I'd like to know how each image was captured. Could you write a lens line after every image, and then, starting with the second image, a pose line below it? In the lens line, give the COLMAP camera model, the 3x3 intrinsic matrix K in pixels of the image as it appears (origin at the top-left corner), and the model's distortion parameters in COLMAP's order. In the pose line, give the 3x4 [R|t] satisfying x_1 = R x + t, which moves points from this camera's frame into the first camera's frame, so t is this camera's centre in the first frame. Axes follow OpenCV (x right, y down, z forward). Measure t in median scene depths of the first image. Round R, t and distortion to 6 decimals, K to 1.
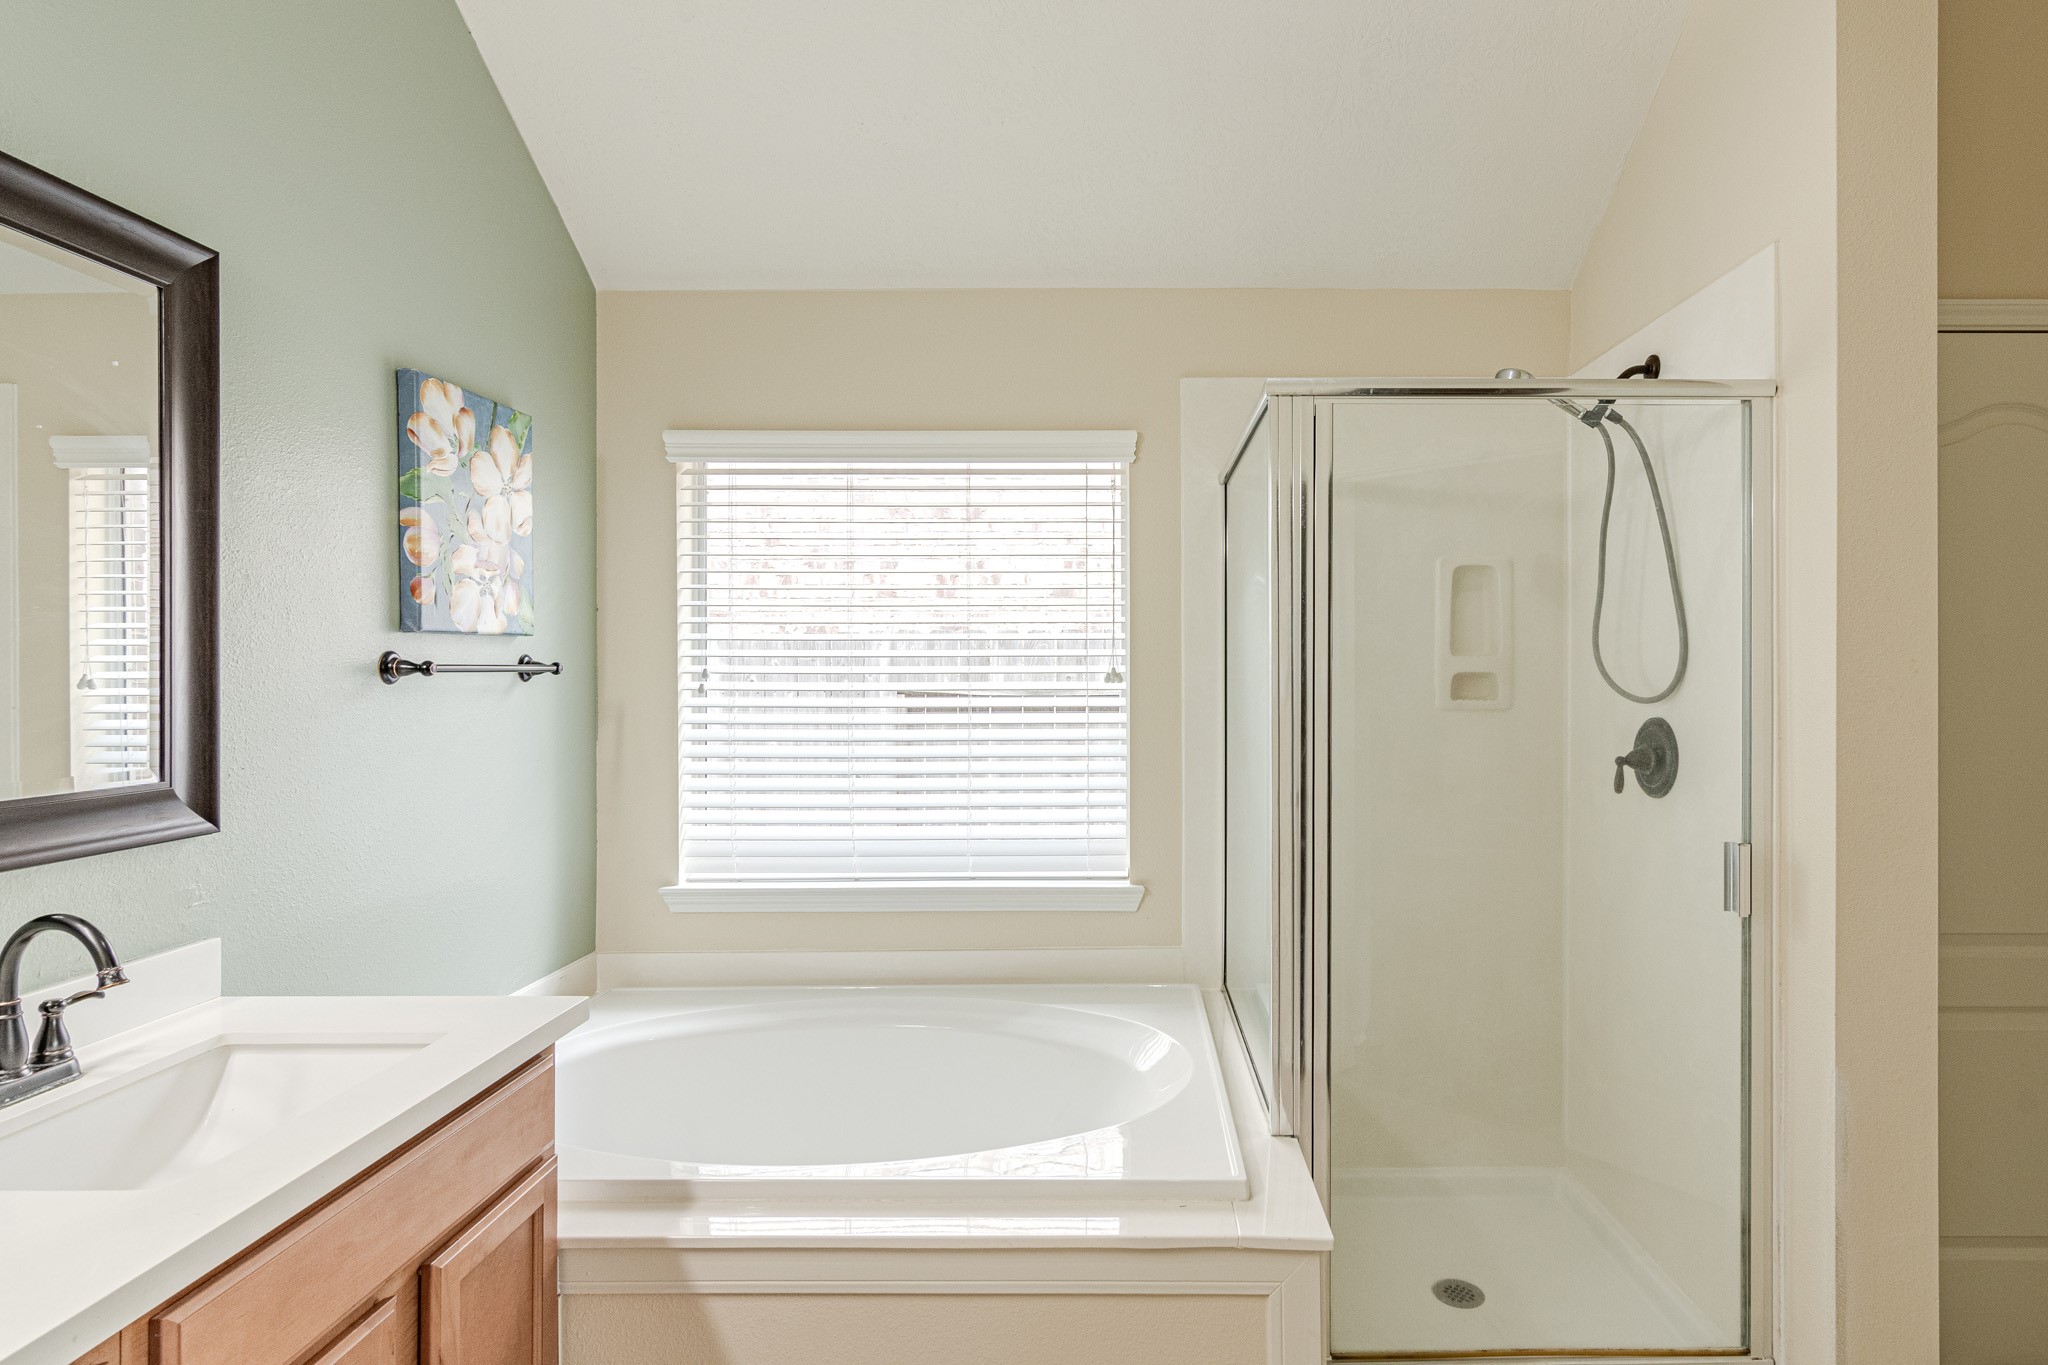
lens RADIAL K [[1067.5, 0, 1026.7], [0, 1067.5, 674.9], [0, 0, 1]] dist [-0.006982, 0.000761]
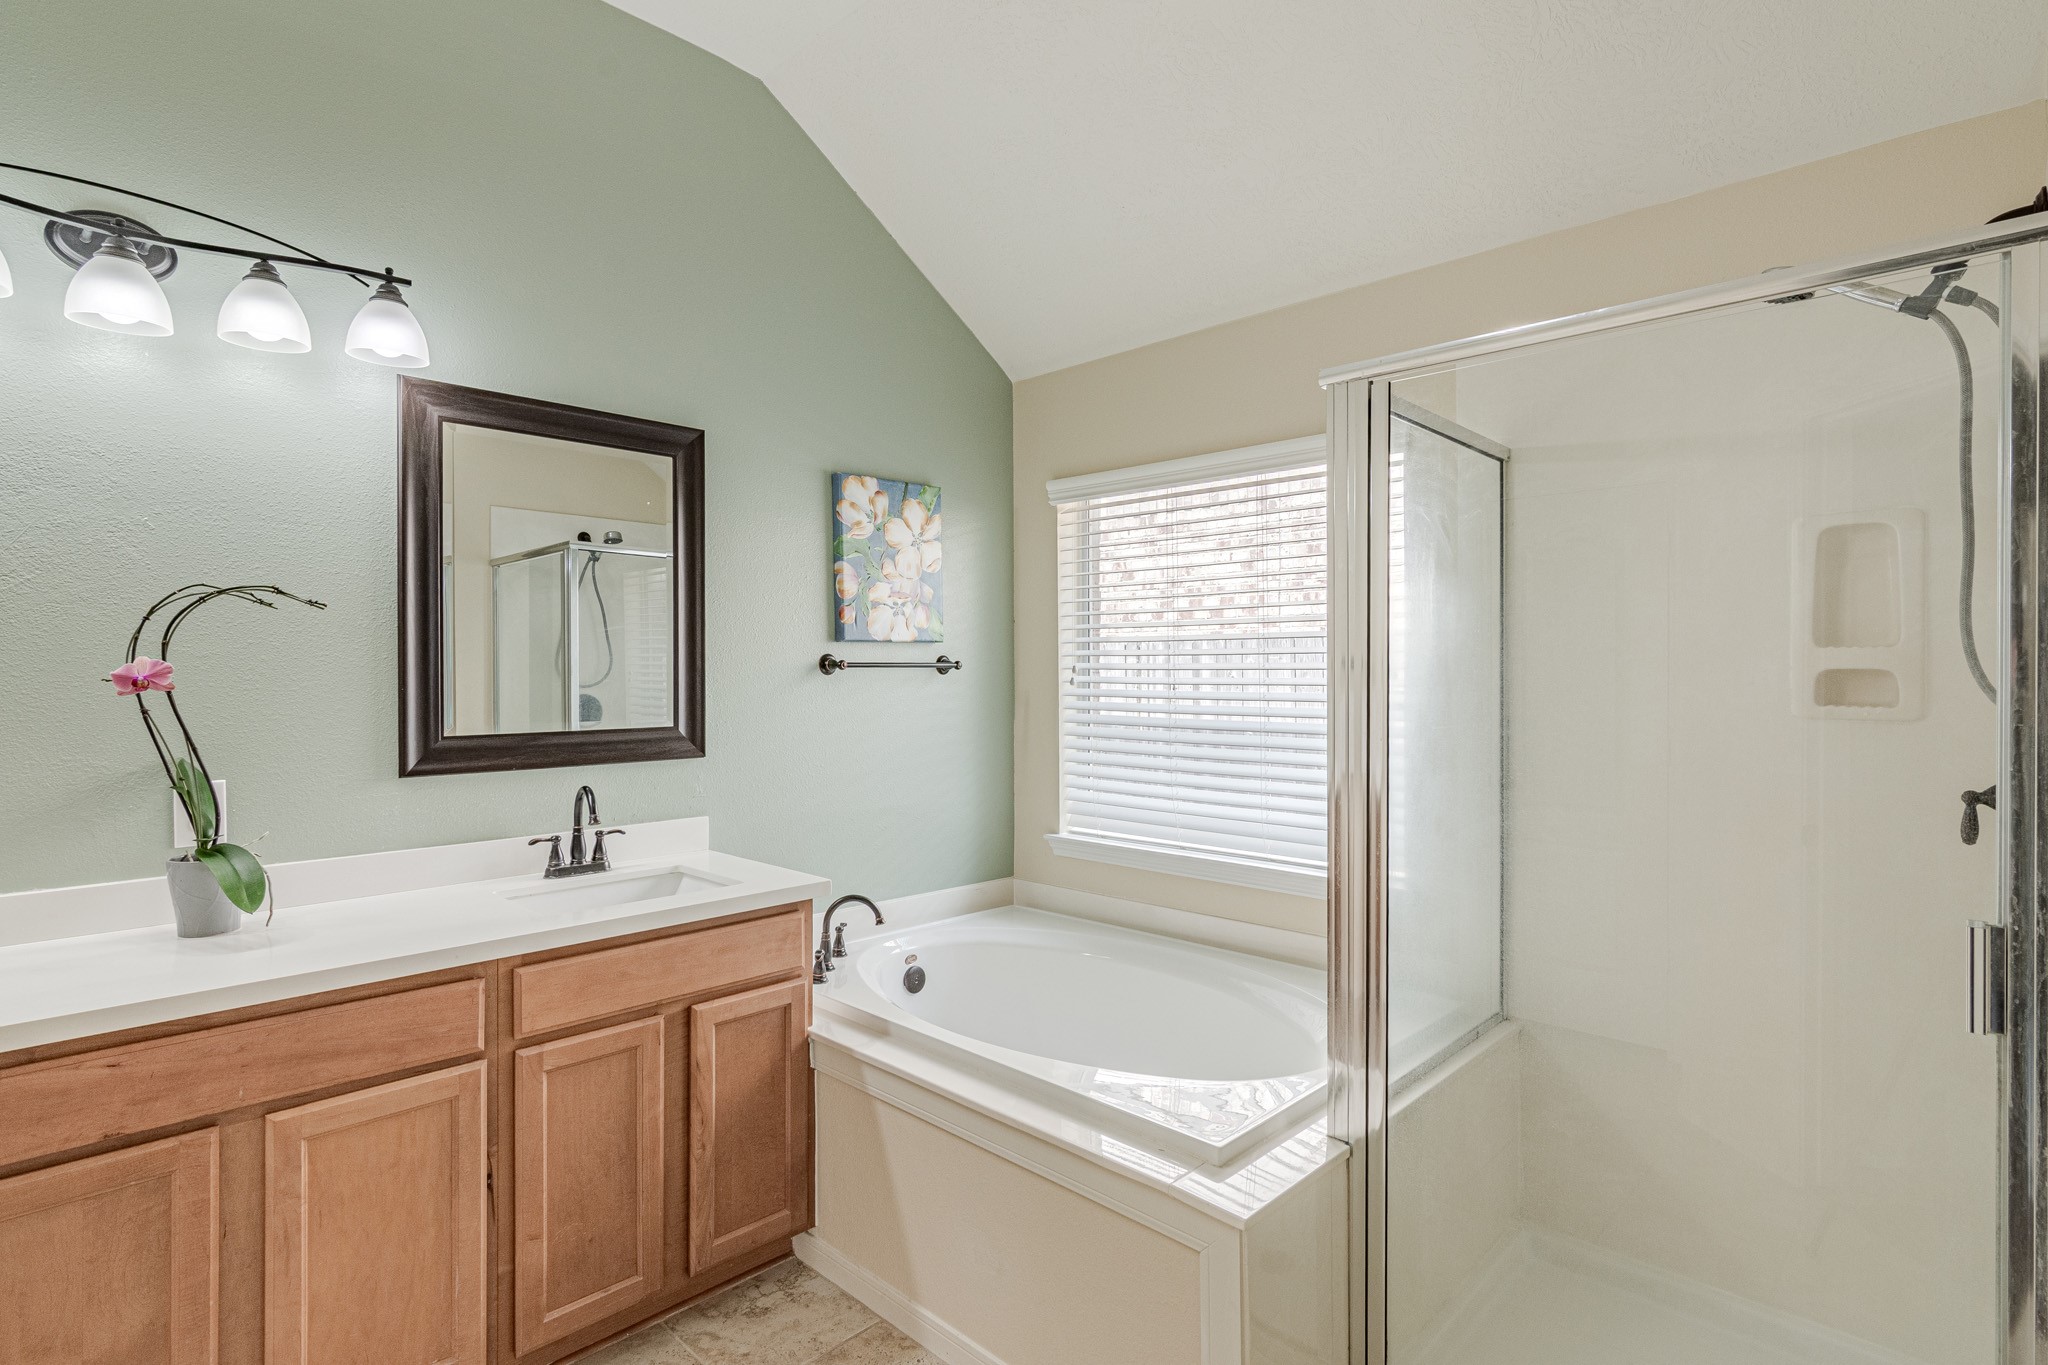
lens RADIAL K [[1015.0, 0, 1024.5], [0, 1015.0, 680.5], [0, 0, 1]] dist [0.001280, 0.001511]
pose [[0.720176, 0.008761, -0.693736, 0.594107], [-0.004847, 0.999959, 0.007597, 0.003737], [0.693775, -0.002109, 0.720189, 0.111787]]
